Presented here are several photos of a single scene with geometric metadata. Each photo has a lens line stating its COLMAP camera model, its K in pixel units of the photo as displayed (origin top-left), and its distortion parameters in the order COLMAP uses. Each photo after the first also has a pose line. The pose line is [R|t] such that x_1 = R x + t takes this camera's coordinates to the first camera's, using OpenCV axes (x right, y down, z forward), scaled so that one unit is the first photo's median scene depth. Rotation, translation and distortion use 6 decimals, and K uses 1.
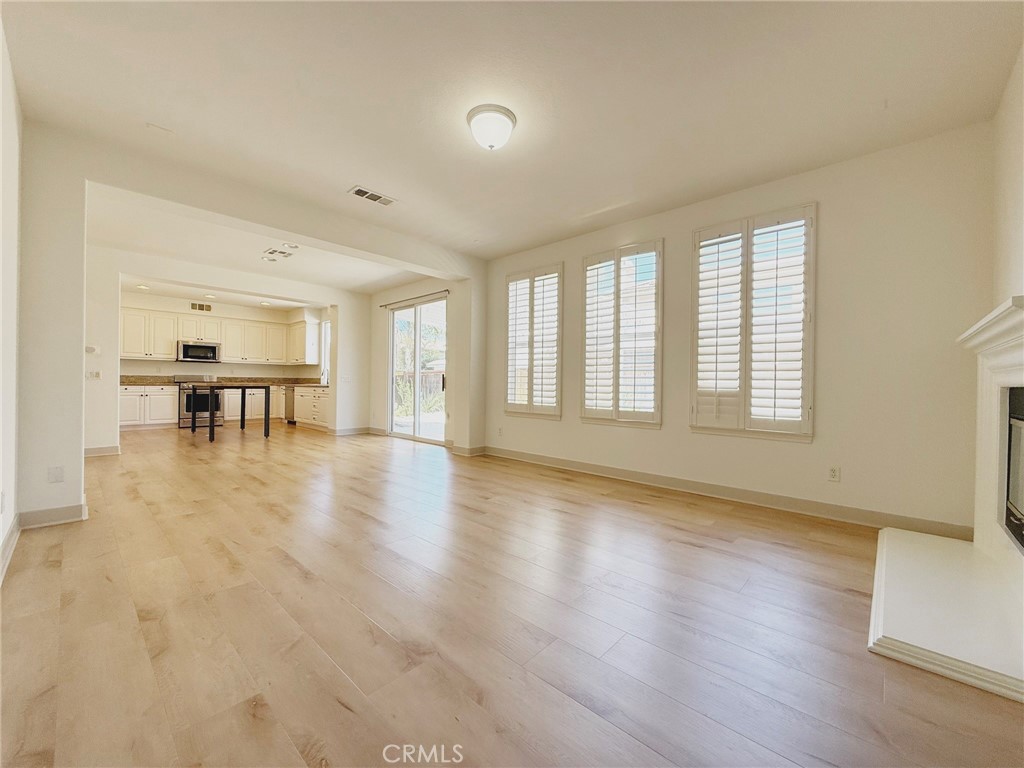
lens RADIAL K [[408.2, 0, 510.1], [0, 408.2, 386.0], [0, 0, 1]] dist [-0.000934, -0.000157]
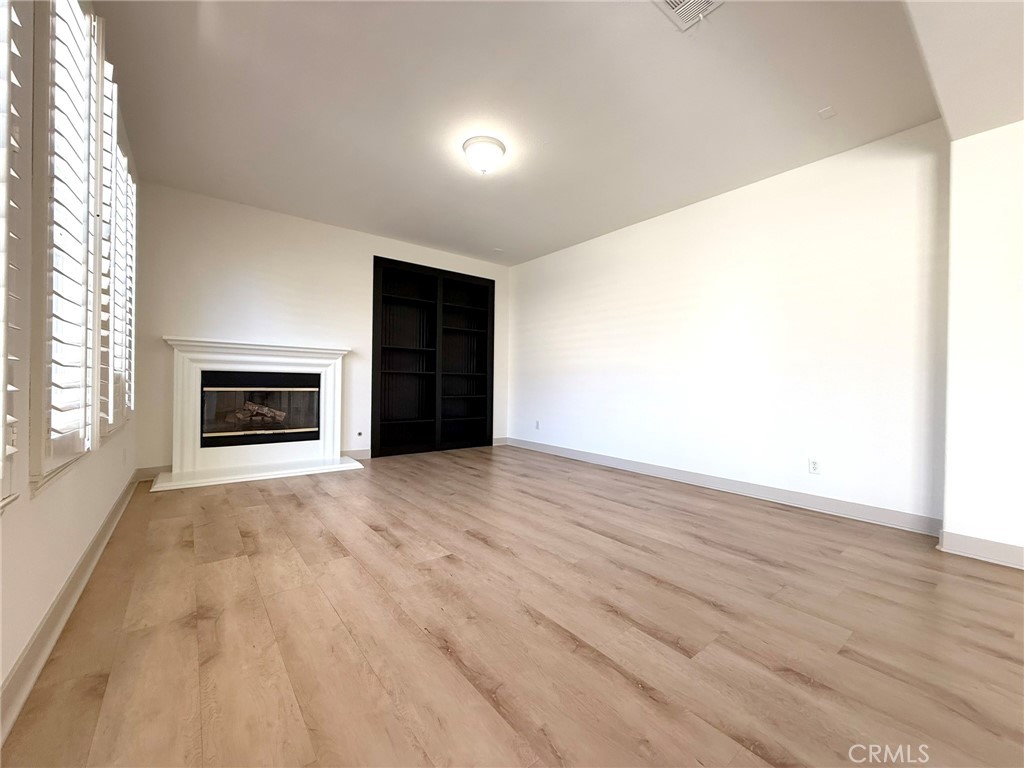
lens RADIAL K [[408.2, 0, 512.3], [0, 408.2, 383.9], [0, 0, 1]] dist [-0.000934, -0.000157]
pose [[-0.988098, -0.029122, 0.151043, -0.199802], [-0.027299, 0.999527, 0.014130, -0.000409], [-0.151383, 0.009838, -0.988426, 1.341238]]
